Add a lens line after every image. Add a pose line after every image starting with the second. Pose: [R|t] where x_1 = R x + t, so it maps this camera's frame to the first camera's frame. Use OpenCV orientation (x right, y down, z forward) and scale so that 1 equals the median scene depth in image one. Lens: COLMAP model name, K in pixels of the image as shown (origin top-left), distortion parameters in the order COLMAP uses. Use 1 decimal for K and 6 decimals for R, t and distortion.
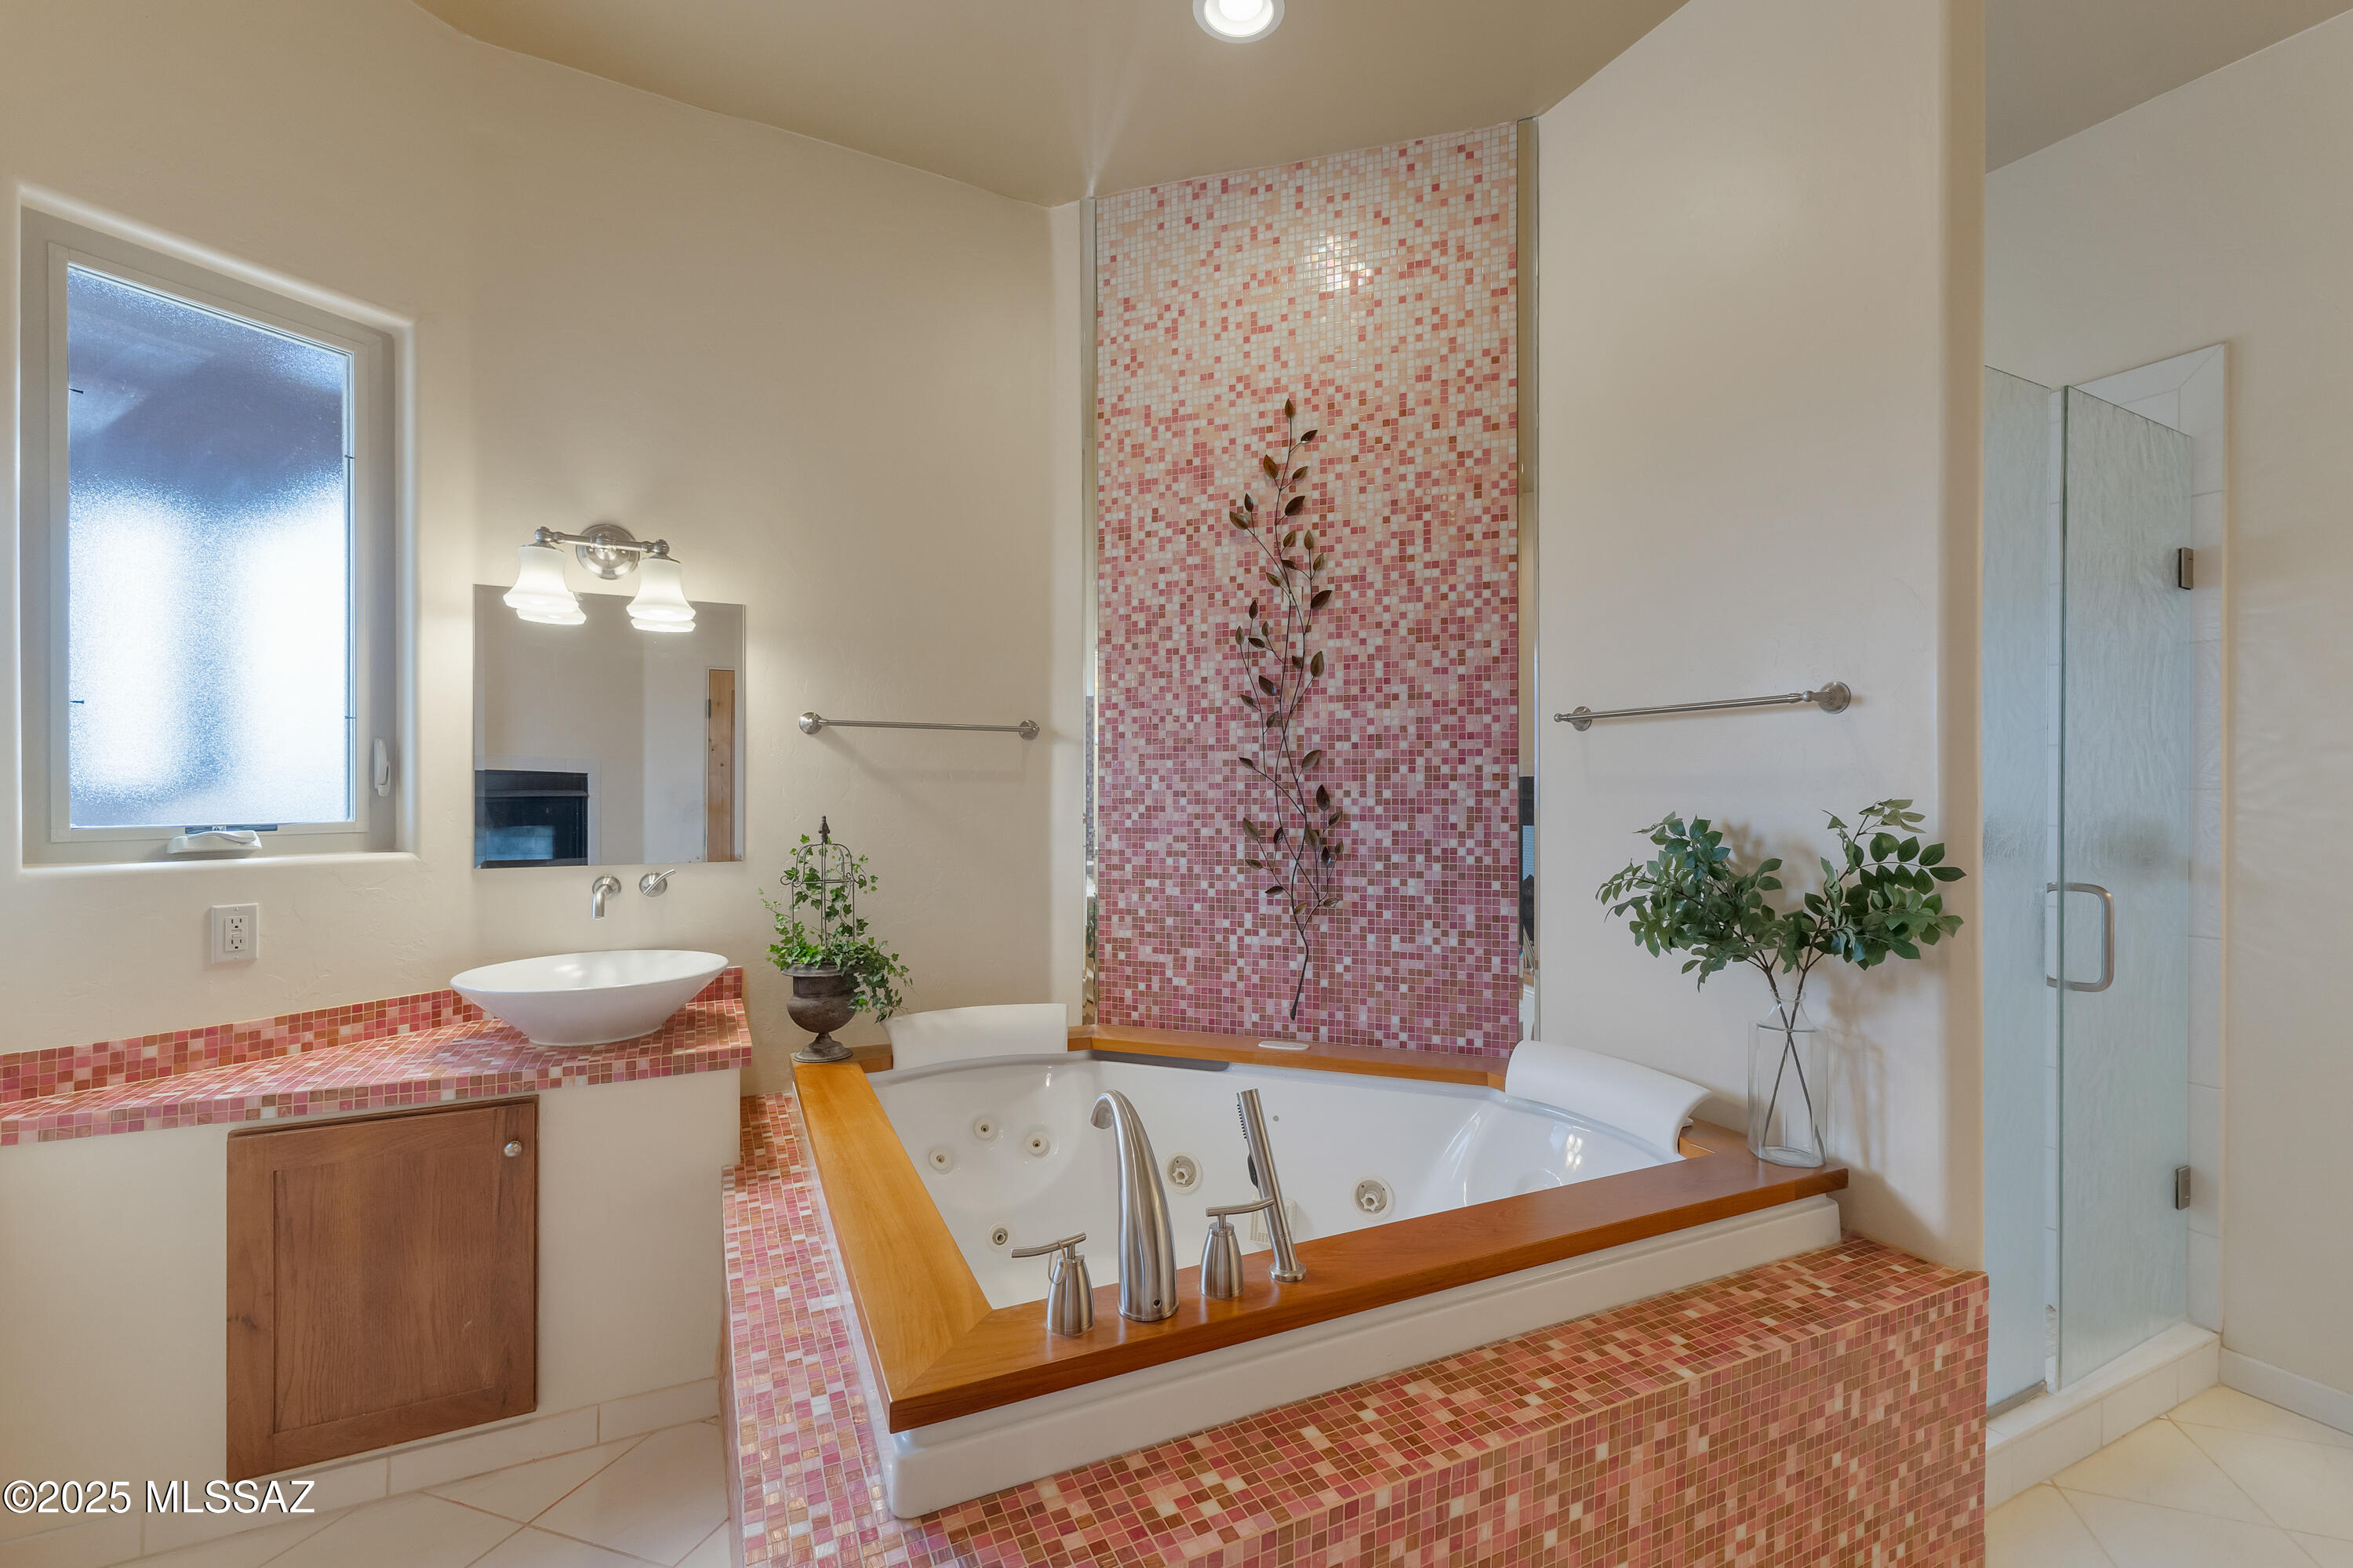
lens RADIAL K [[999.7, 0, 1208.8], [0, 999.7, 792.6], [0, 0, 1]] dist [0.004890, 0.000349]
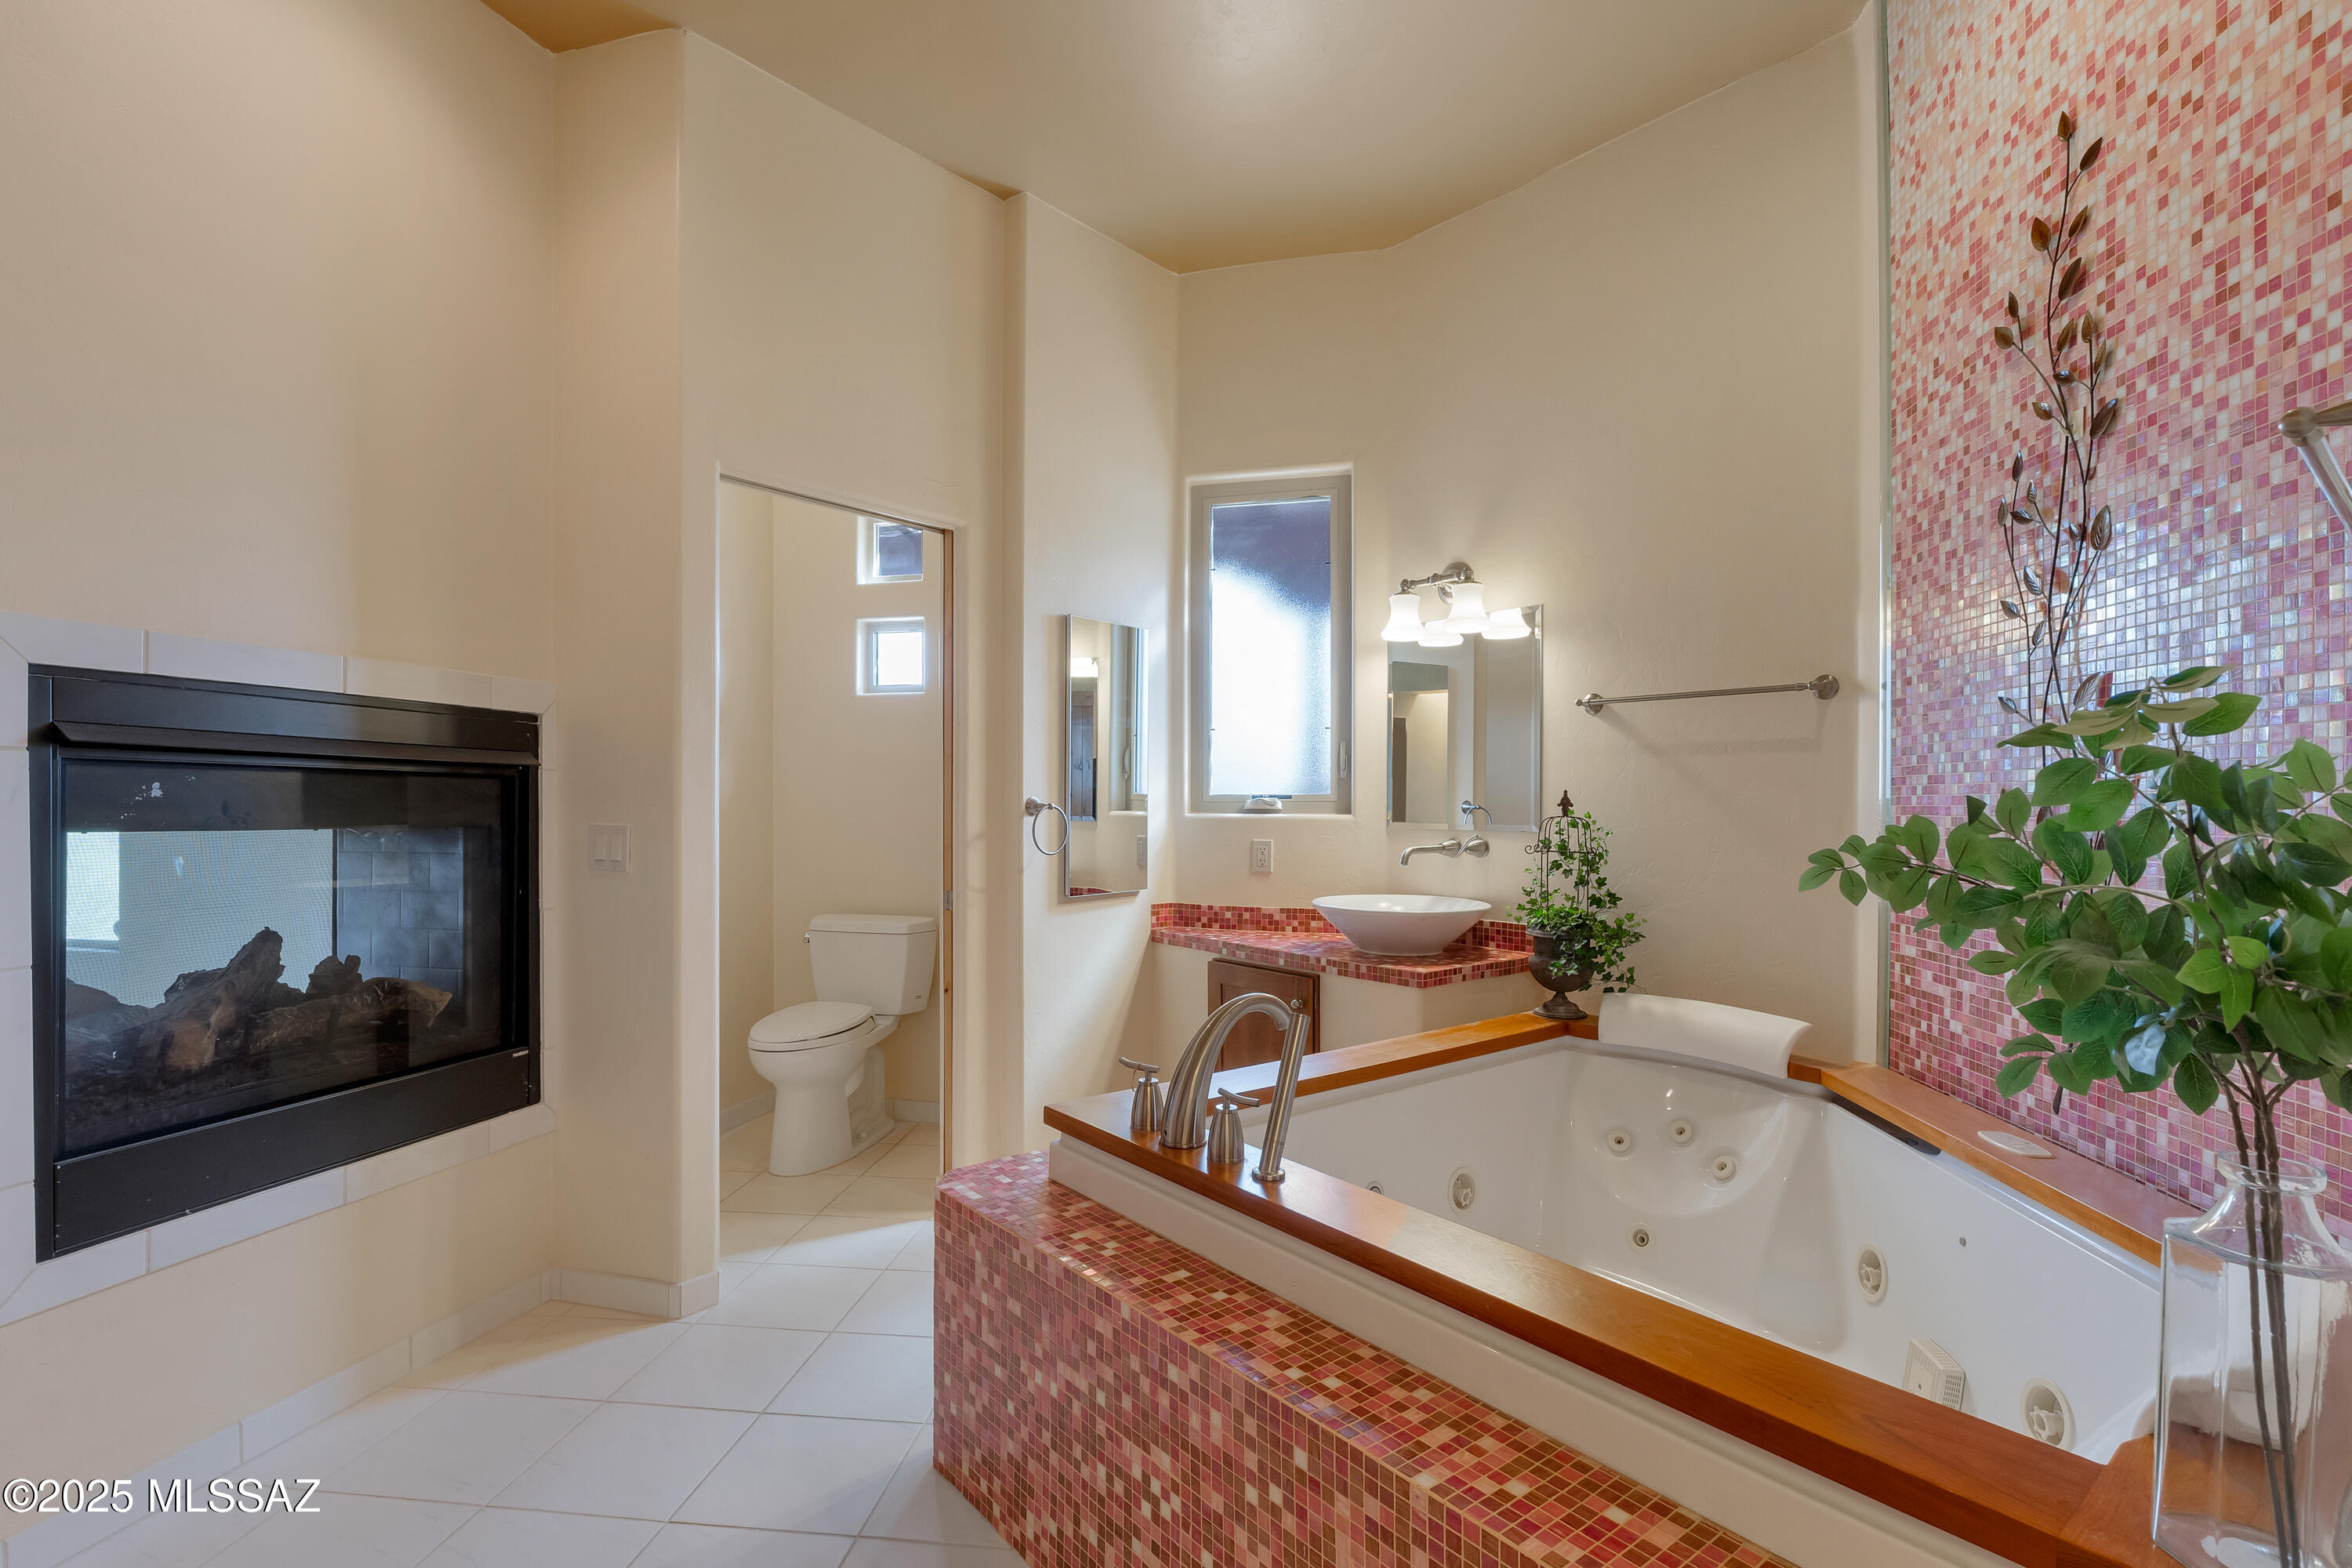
lens RADIAL K [[1093.9, 0, 1182.5], [0, 1093.9, 805.4], [0, 0, 1]] dist [-0.010350, 0.000541]
pose [[0.219263, 0.000868, -0.975665, 0.636478], [-0.000767, 0.999999, 0.000717, 0.037419], [0.975666, 0.000591, 0.219264, 0.332541]]
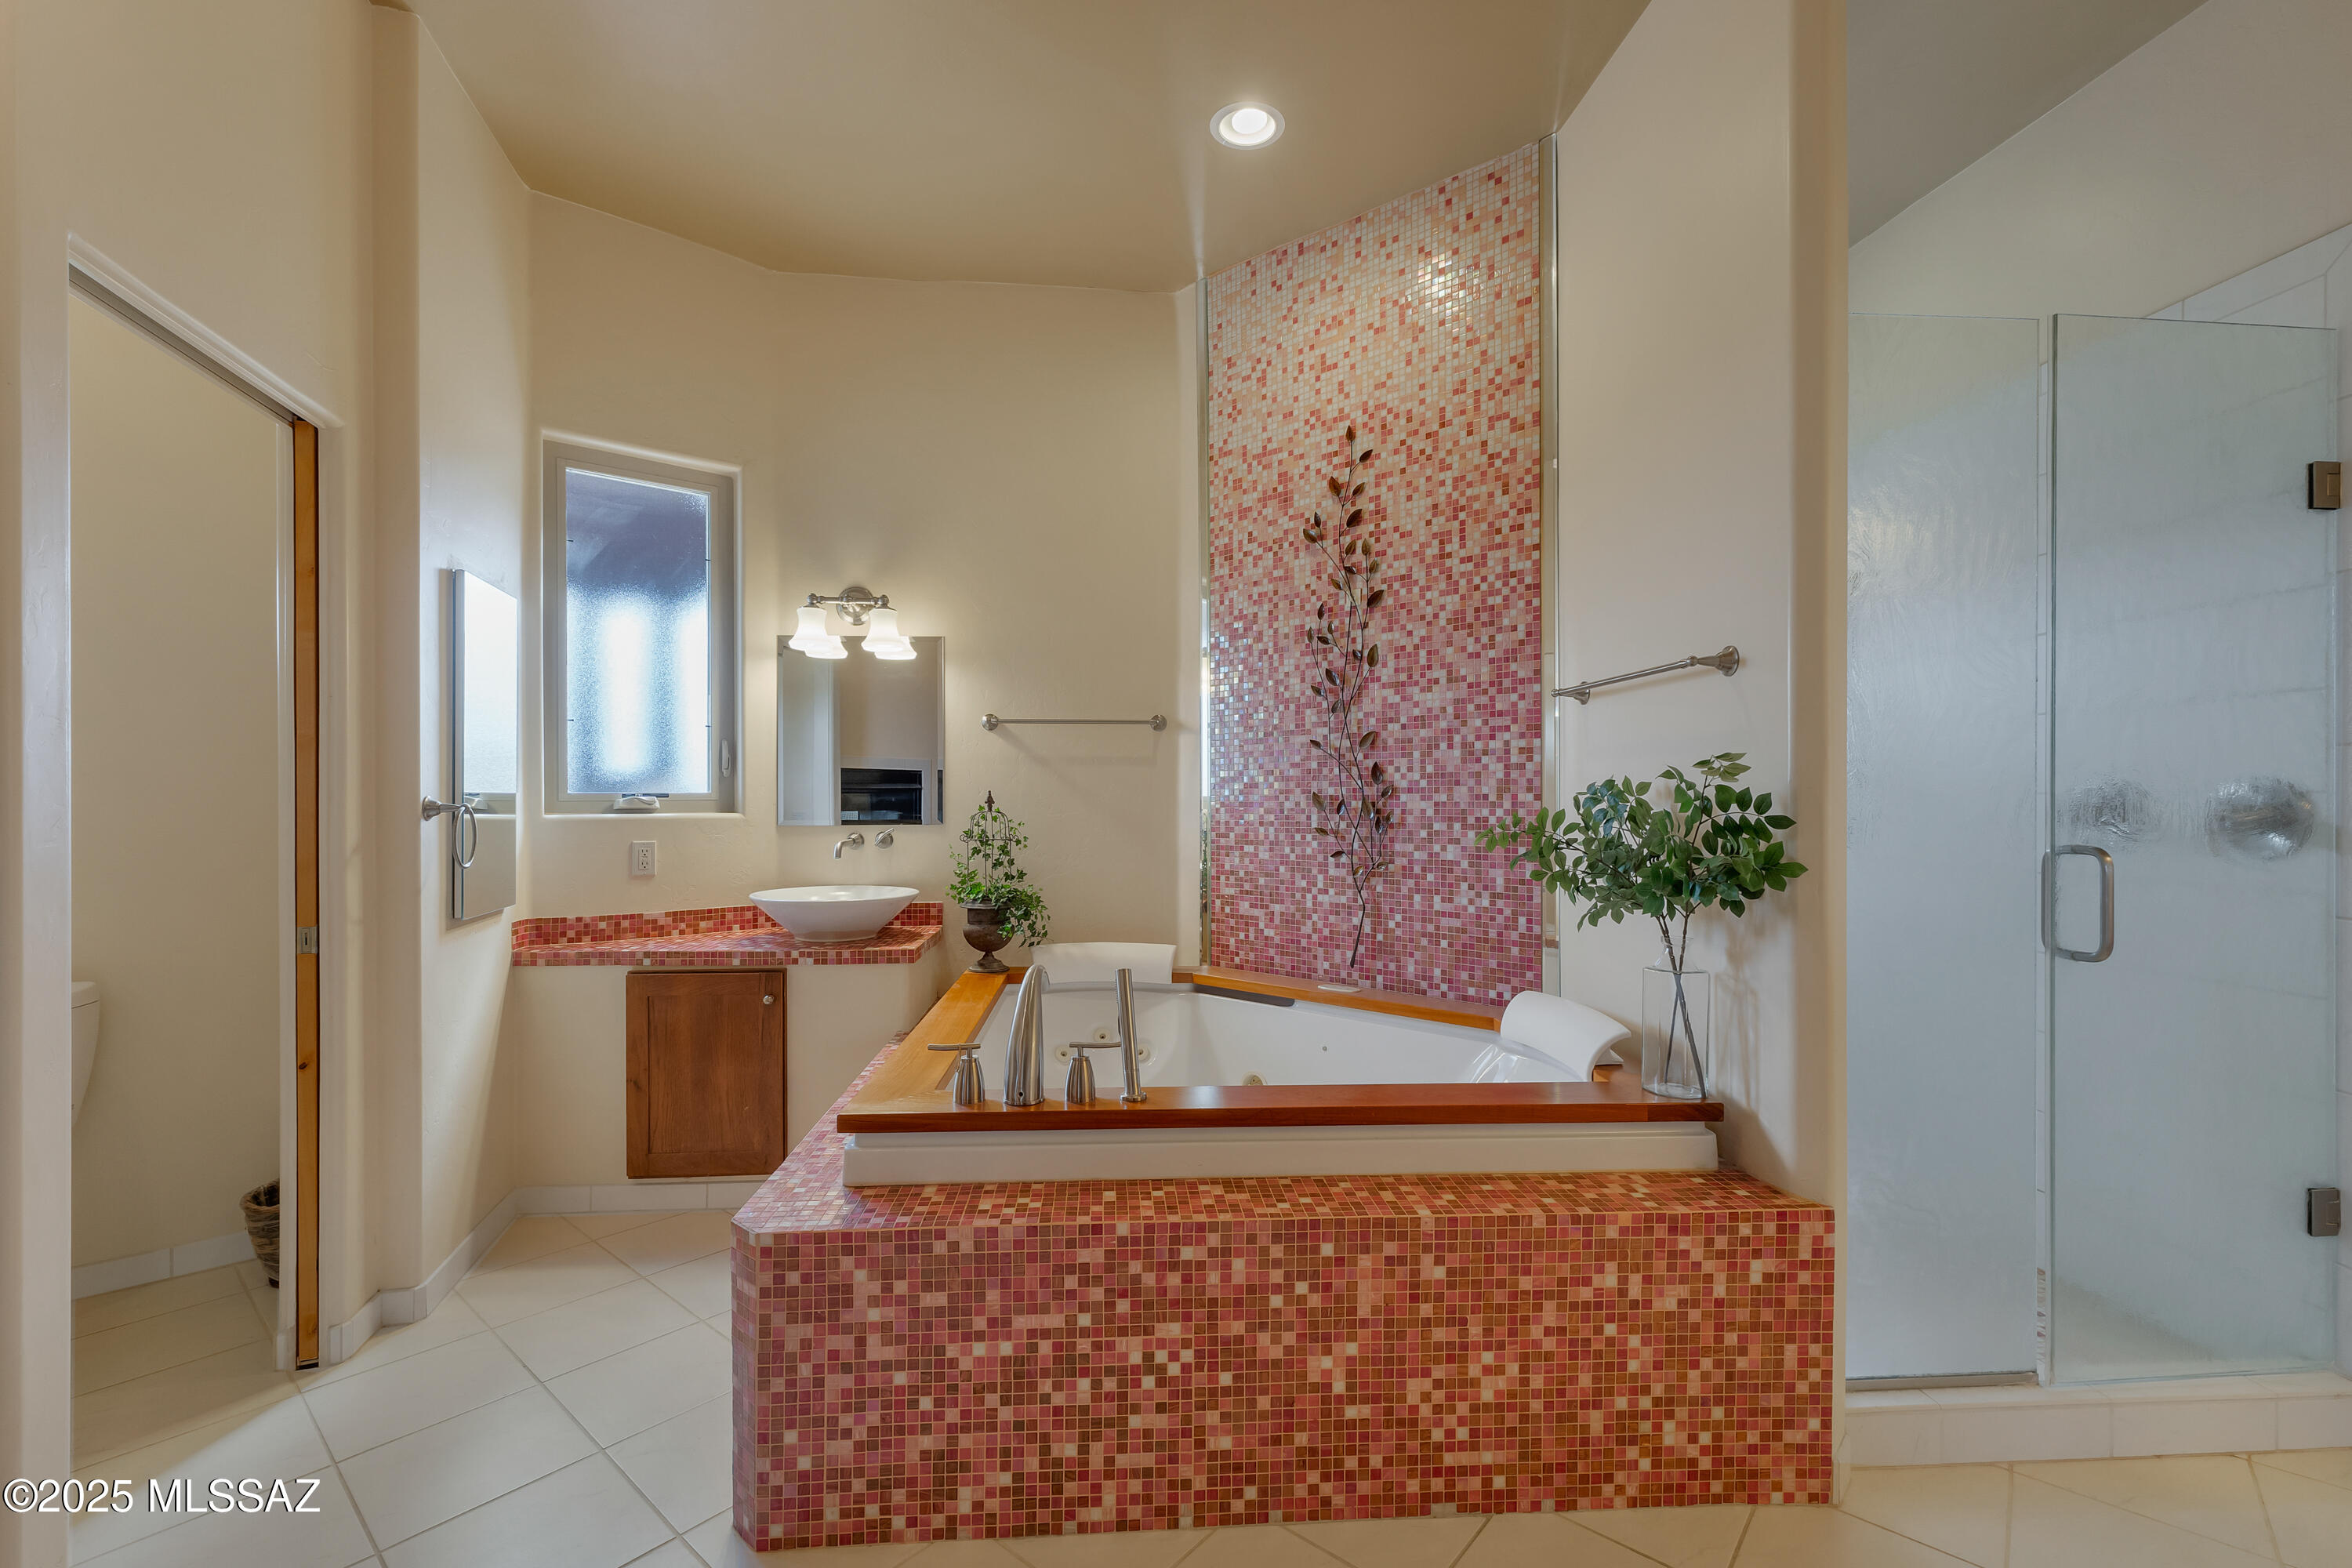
lens RADIAL K [[996.9, 0, 1184.2], [0, 996.9, 798.2], [0, 0, 1]] dist [0.003656, -0.000853]
pose [[0.926189, -0.003704, -0.377042, 0.345244], [0.003819, 0.999993, -0.000443, 0.033678], [0.377041, -0.001030, 0.926196, -0.132342]]
